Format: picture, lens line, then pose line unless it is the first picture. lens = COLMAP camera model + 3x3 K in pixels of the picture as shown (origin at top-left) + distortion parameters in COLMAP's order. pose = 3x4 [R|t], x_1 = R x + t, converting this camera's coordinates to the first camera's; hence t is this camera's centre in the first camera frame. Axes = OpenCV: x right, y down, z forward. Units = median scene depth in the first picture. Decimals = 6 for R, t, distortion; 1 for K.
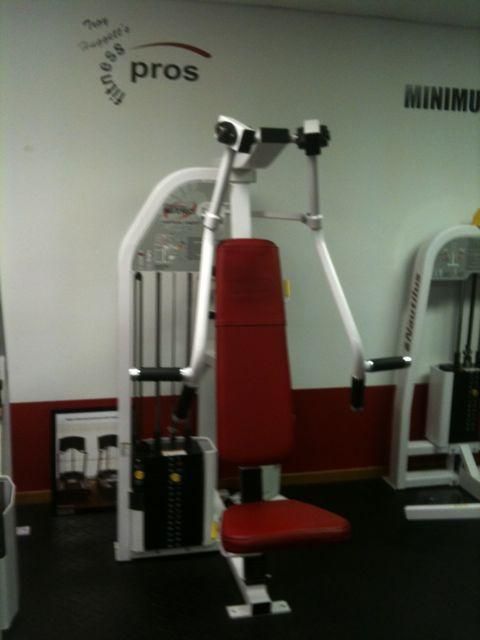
lens RADIAL K [[684.1, 0, 239.3], [0, 684.1, 320.7], [0, 0, 1]] dist [-0.004424, 0.000000]
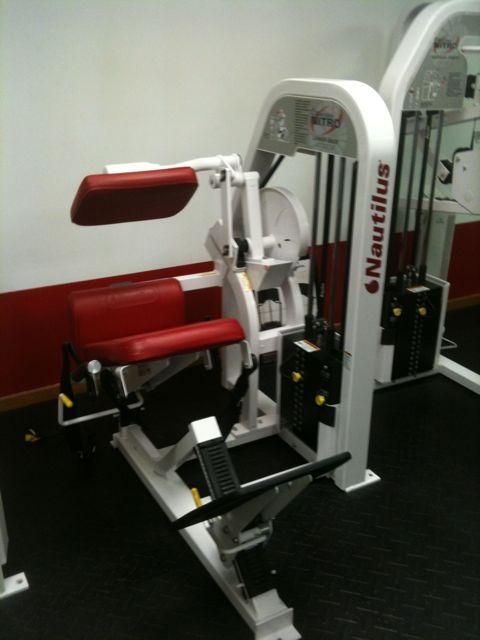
lens RADIAL K [[684.1, 0, 239.4], [0, 684.1, 319.6], [0, 0, 1]] dist [-0.004424, 0.000000]
pose [[0.968731, -0.103554, 0.225468, -0.639644], [0.057319, 0.977560, 0.202707, 0.010614], [-0.241400, -0.183445, 0.952929, 0.053660]]
